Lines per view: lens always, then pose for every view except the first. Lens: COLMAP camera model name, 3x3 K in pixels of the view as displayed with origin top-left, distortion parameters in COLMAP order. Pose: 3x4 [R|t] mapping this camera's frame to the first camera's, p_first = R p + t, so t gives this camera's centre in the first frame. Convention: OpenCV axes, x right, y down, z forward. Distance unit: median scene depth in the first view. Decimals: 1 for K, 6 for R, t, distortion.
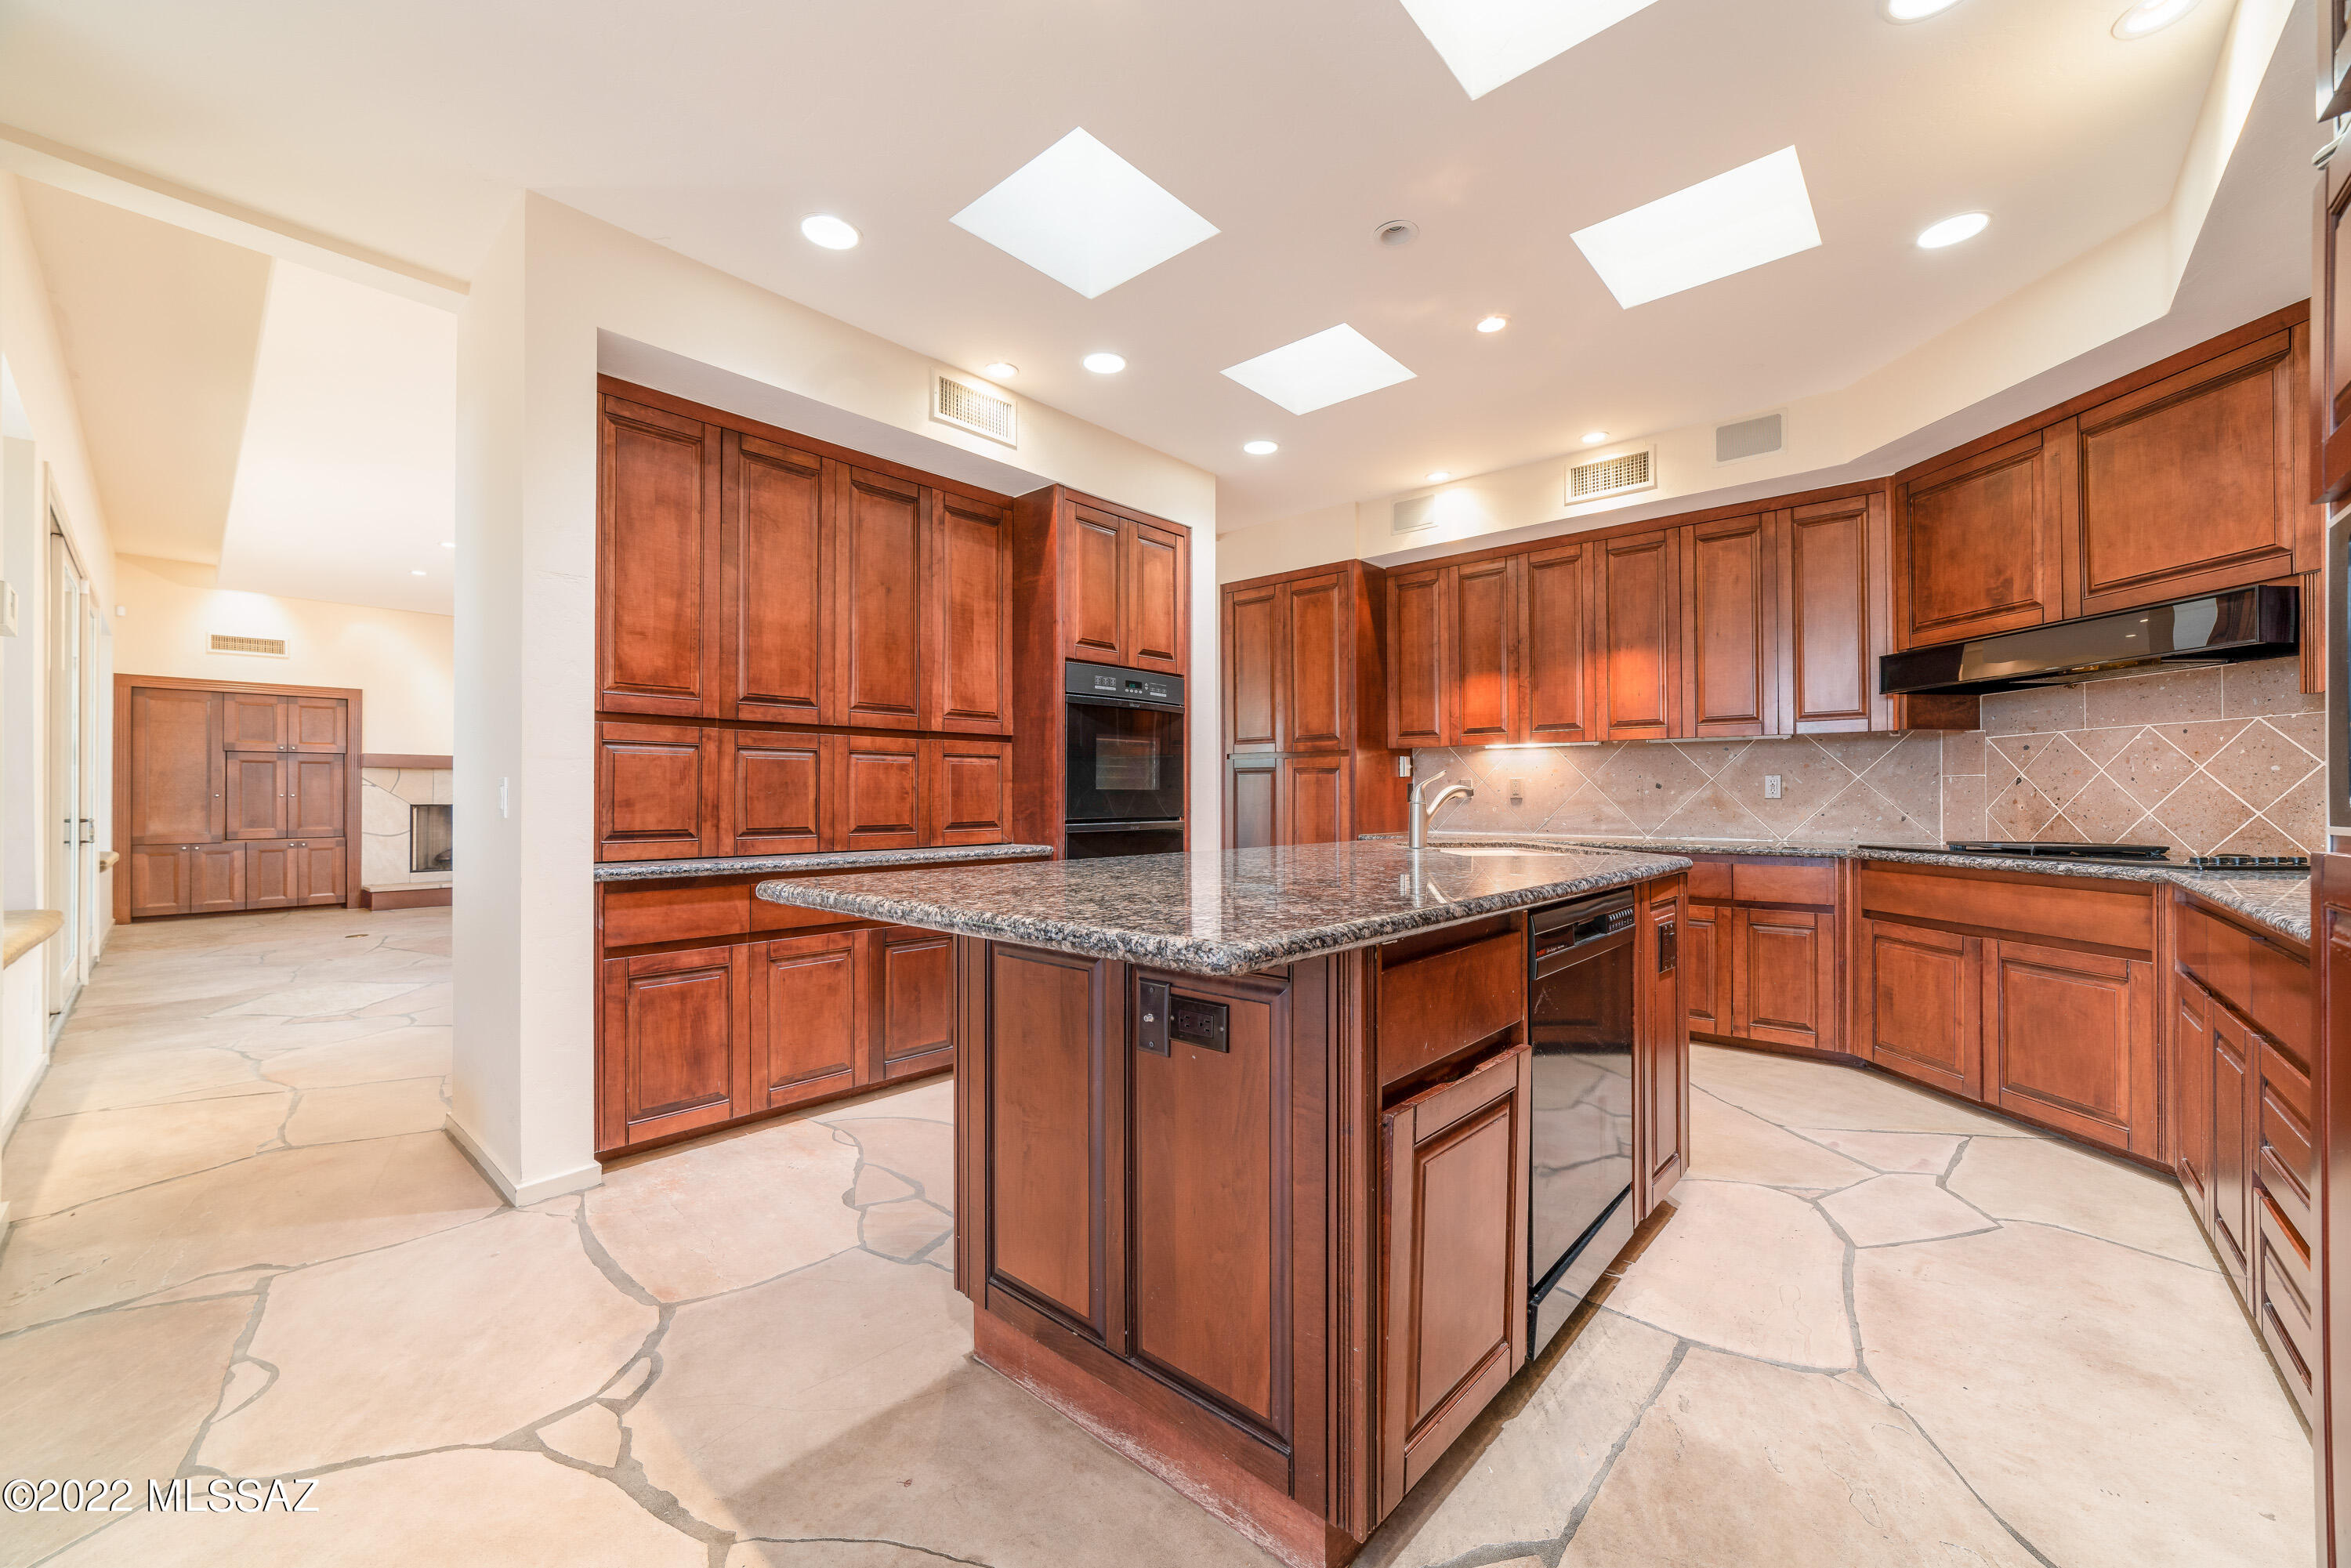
lens RADIAL K [[925.0, 0, 1161.1], [0, 925.0, 791.0], [0, 0, 1]] dist [-0.019536, 0.005434]
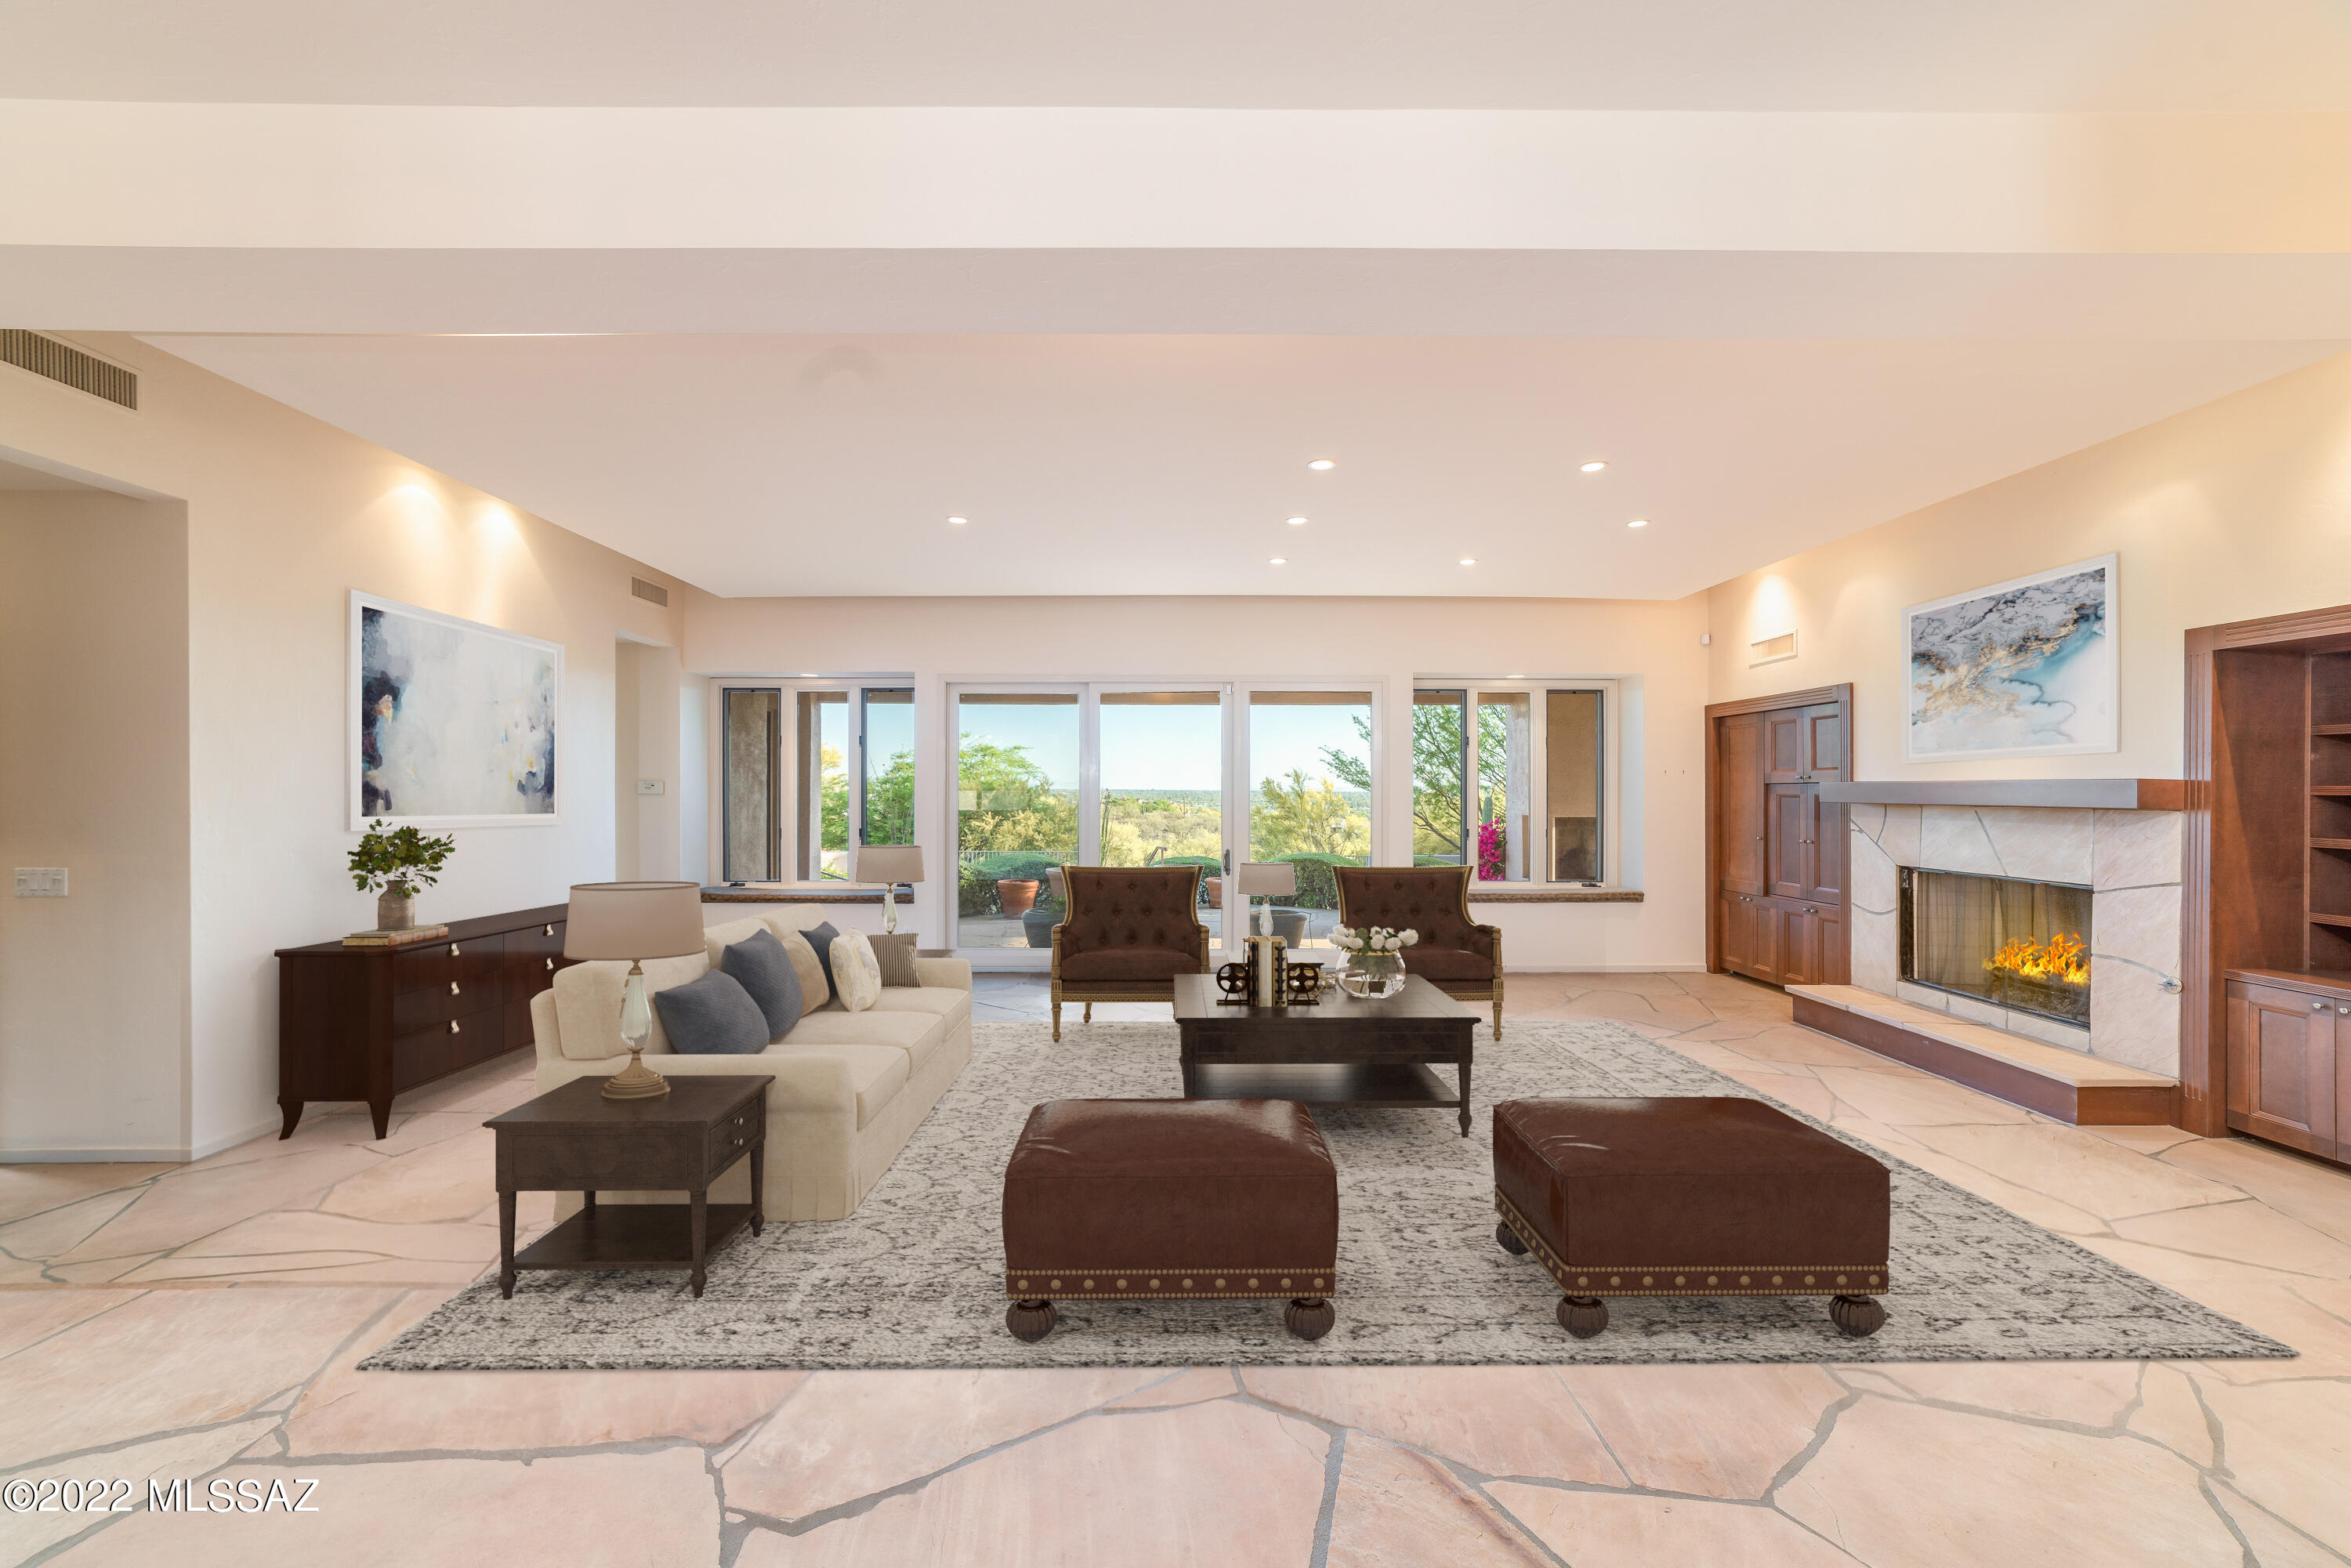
lens RADIAL K [[925.0, 0, 1160.1], [0, 925.0, 802.5], [0, 0, 1]] dist [-0.019536, 0.005434]
pose [[-0.728324, 0.005803, -0.685208, -0.170615], [0.003357, 0.999982, 0.004901, -0.073114], [0.685224, 0.001269, -0.728331, 2.703052]]
